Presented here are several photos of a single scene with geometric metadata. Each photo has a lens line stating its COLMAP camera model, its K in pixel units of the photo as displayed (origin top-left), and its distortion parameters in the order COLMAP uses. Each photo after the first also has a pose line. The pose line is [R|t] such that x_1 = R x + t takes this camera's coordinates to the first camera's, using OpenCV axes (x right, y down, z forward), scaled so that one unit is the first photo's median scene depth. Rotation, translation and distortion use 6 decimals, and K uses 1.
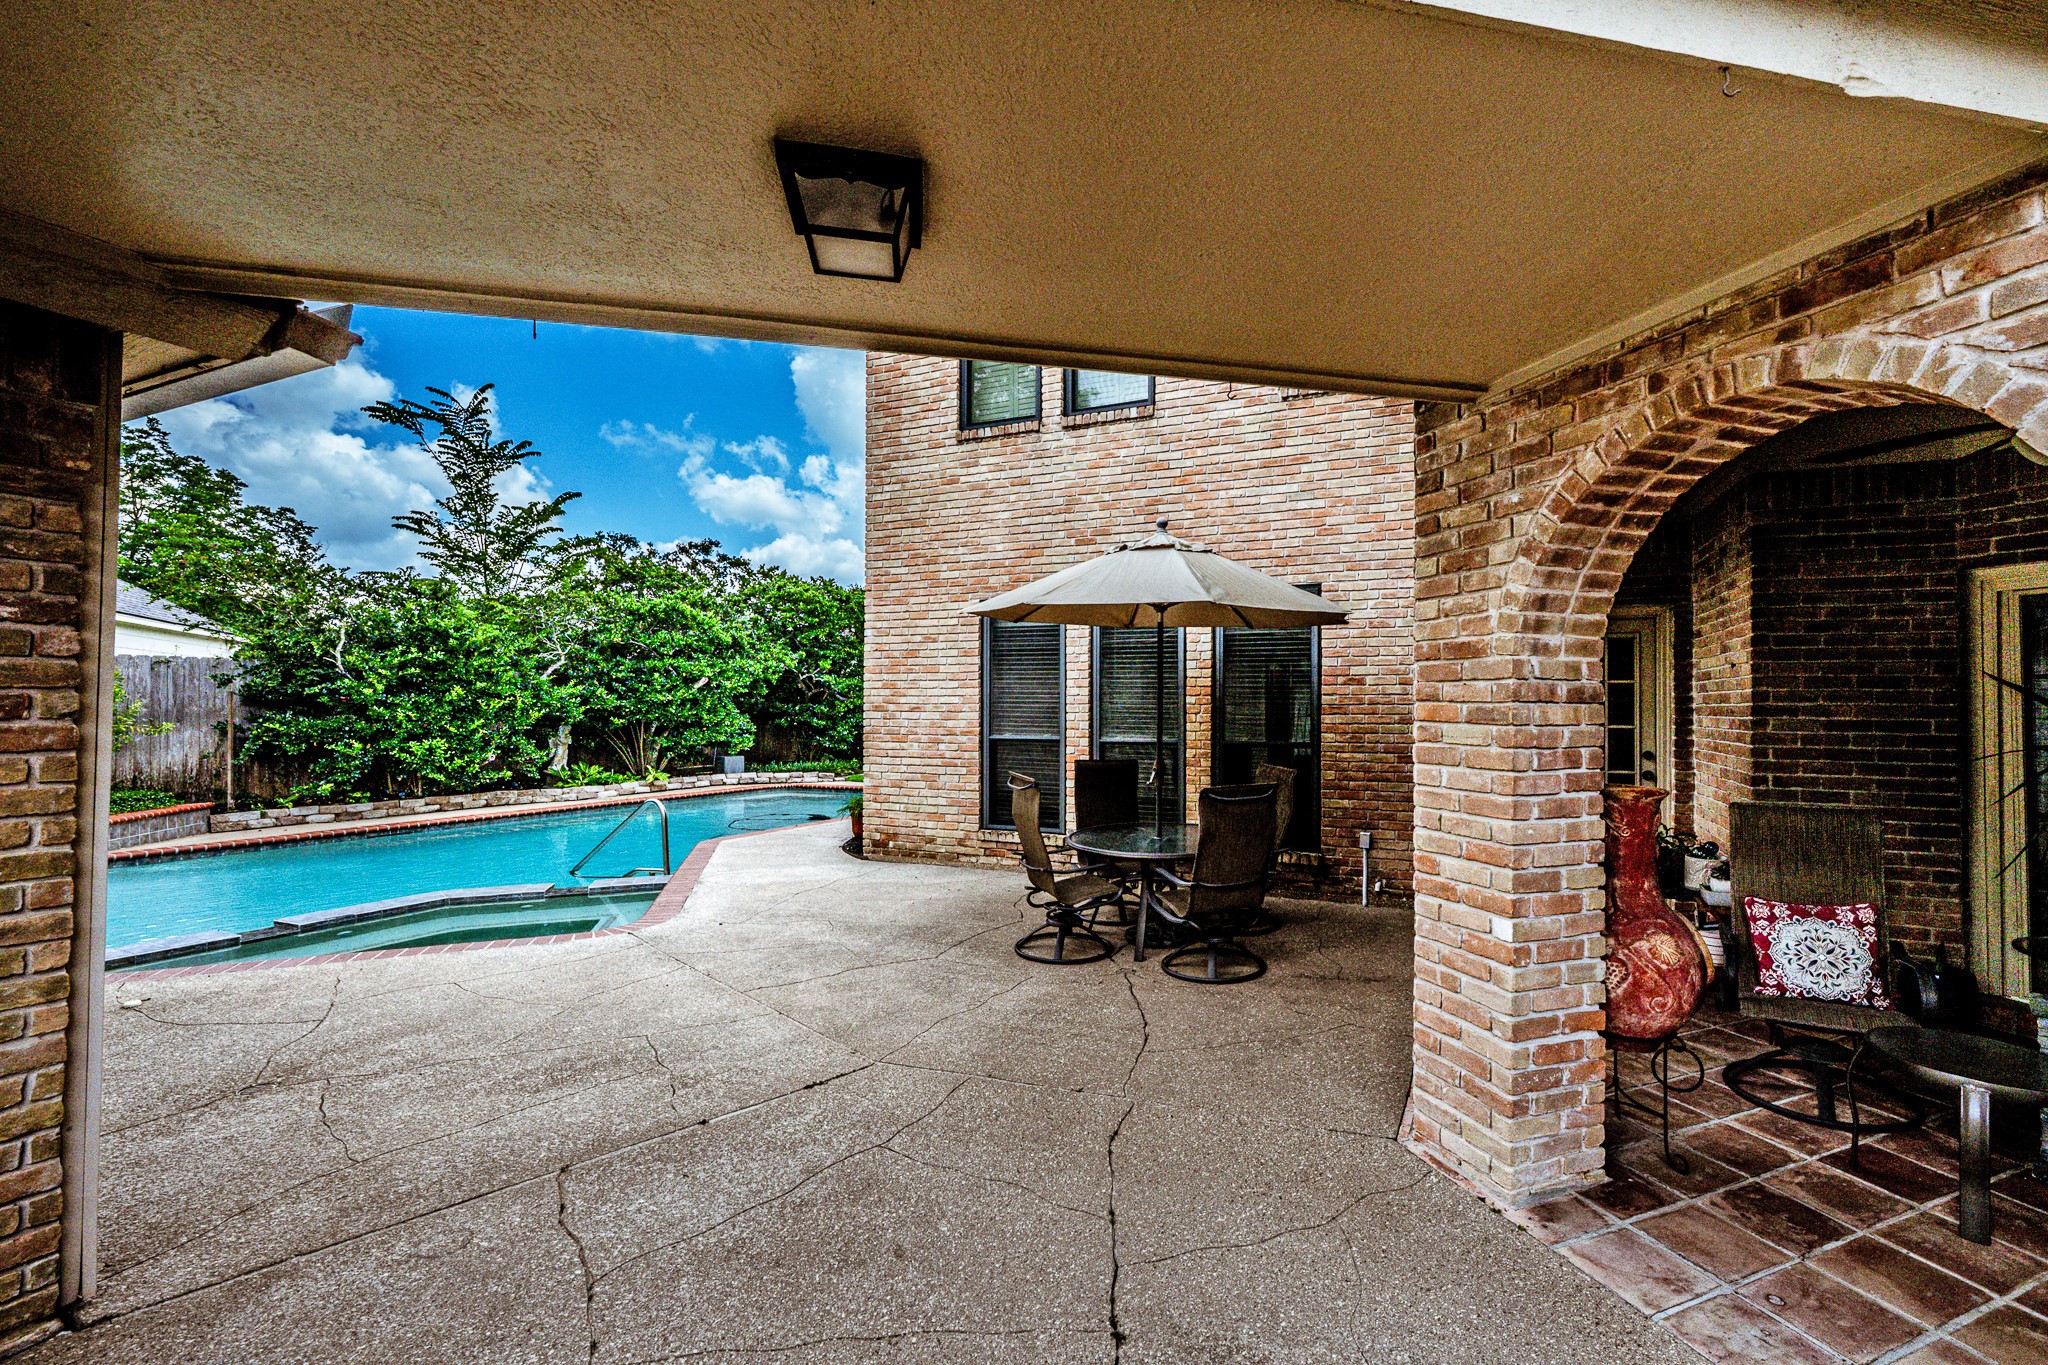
lens RADIAL K [[831.1, 0, 1034.9], [0, 831.1, 698.7], [0, 0, 1]] dist [0.000935, -0.000264]
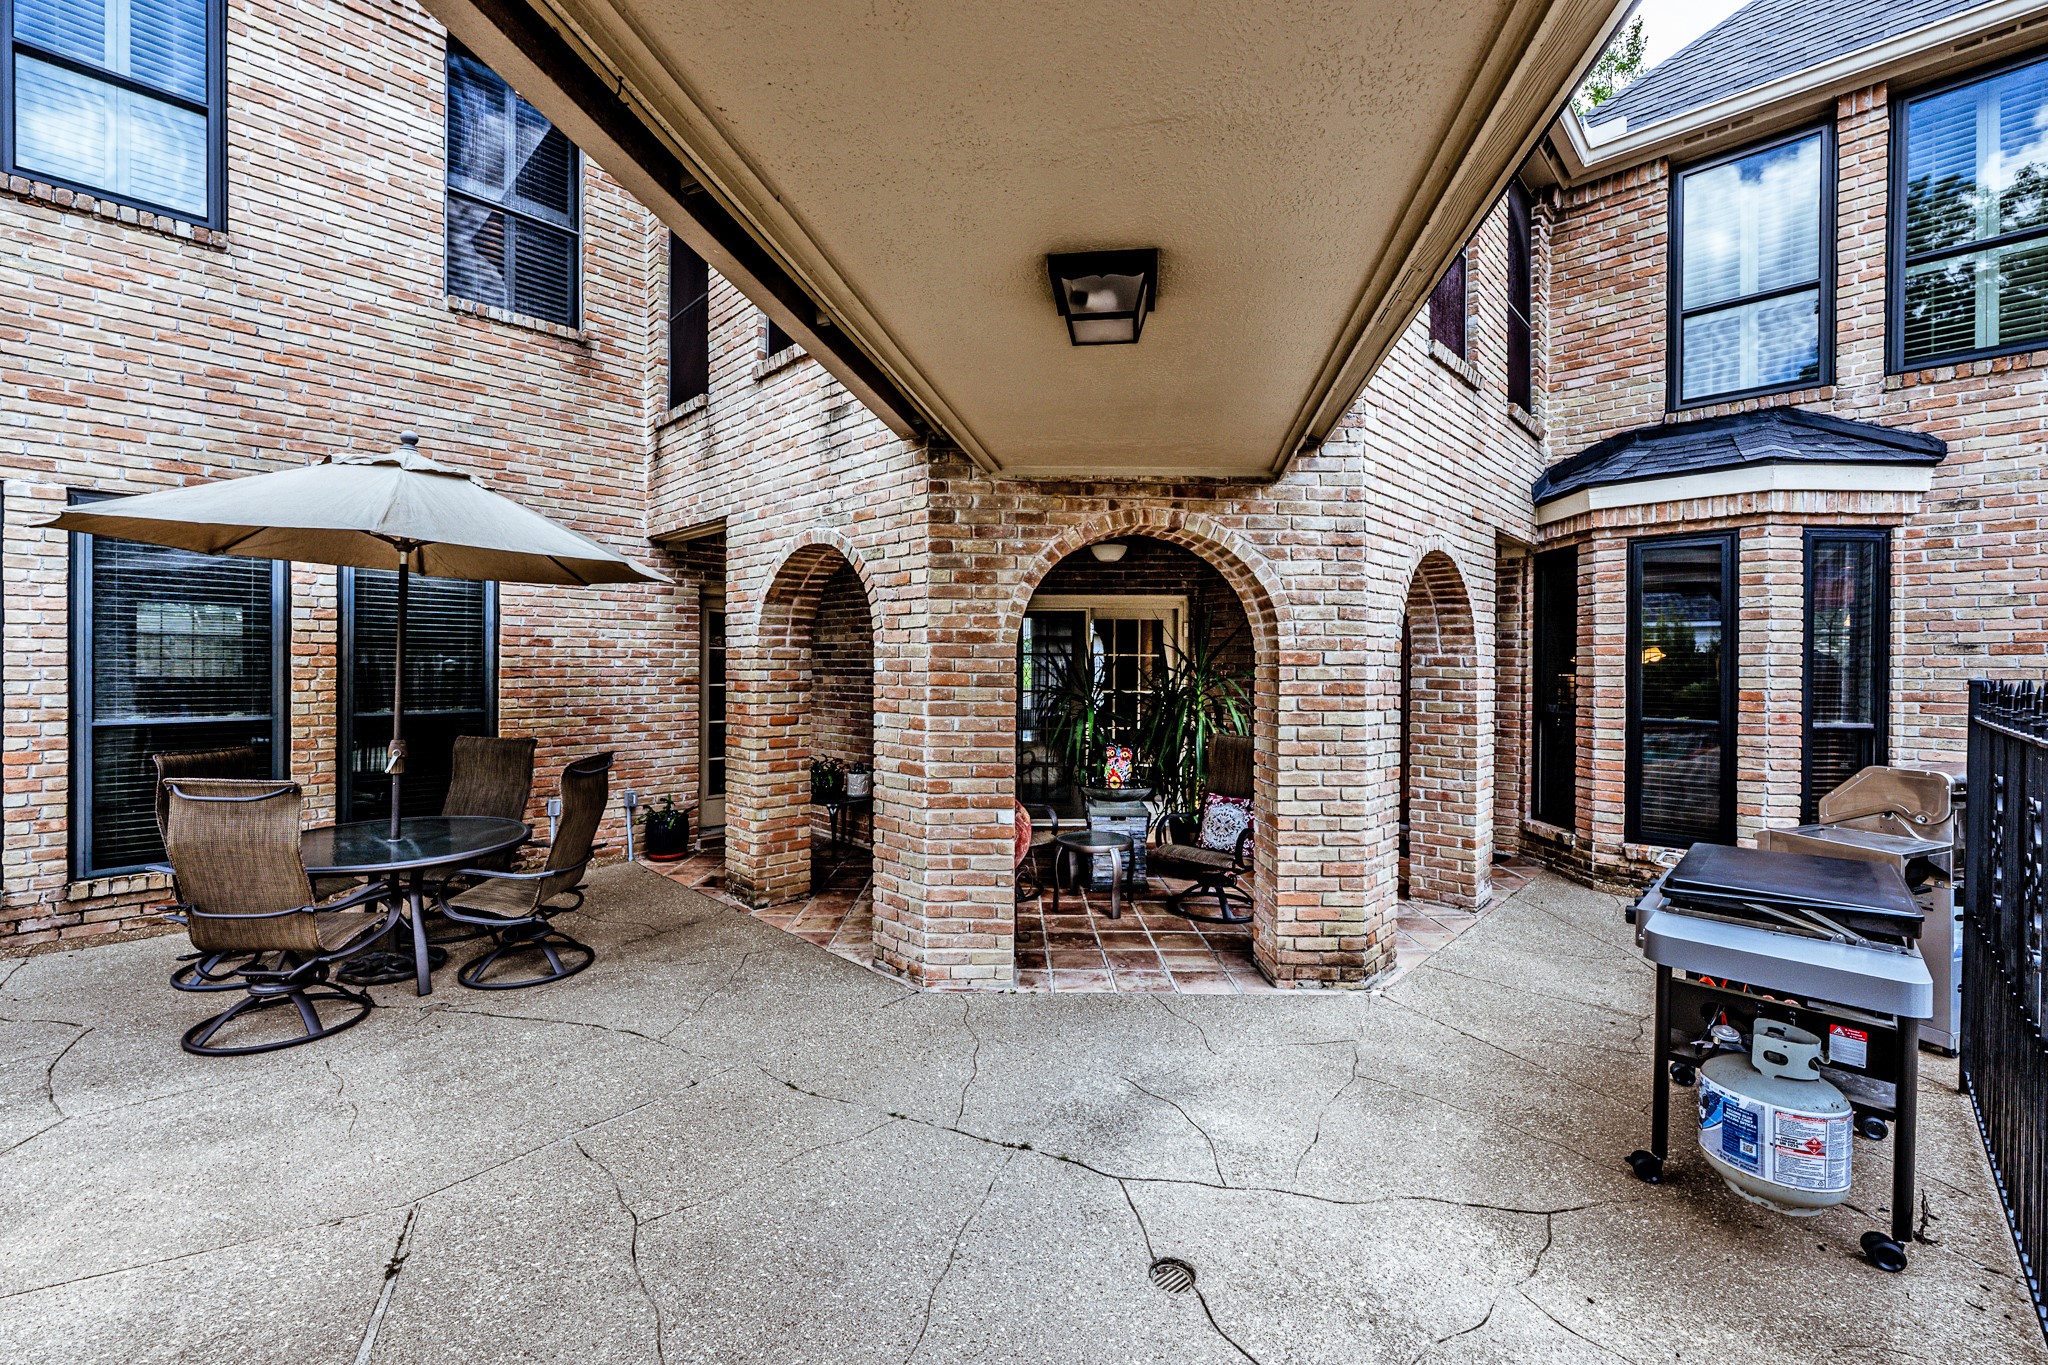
lens RADIAL K [[831.1, 0, 1033.3], [0, 831.1, 672.2], [0, 0, 1]] dist [0.000935, -0.000264]
pose [[0.354989, -0.007677, 0.934839, -0.790098], [-0.011638, 0.999853, 0.012630, -0.014982], [-0.934798, -0.015363, 0.354848, 0.355671]]
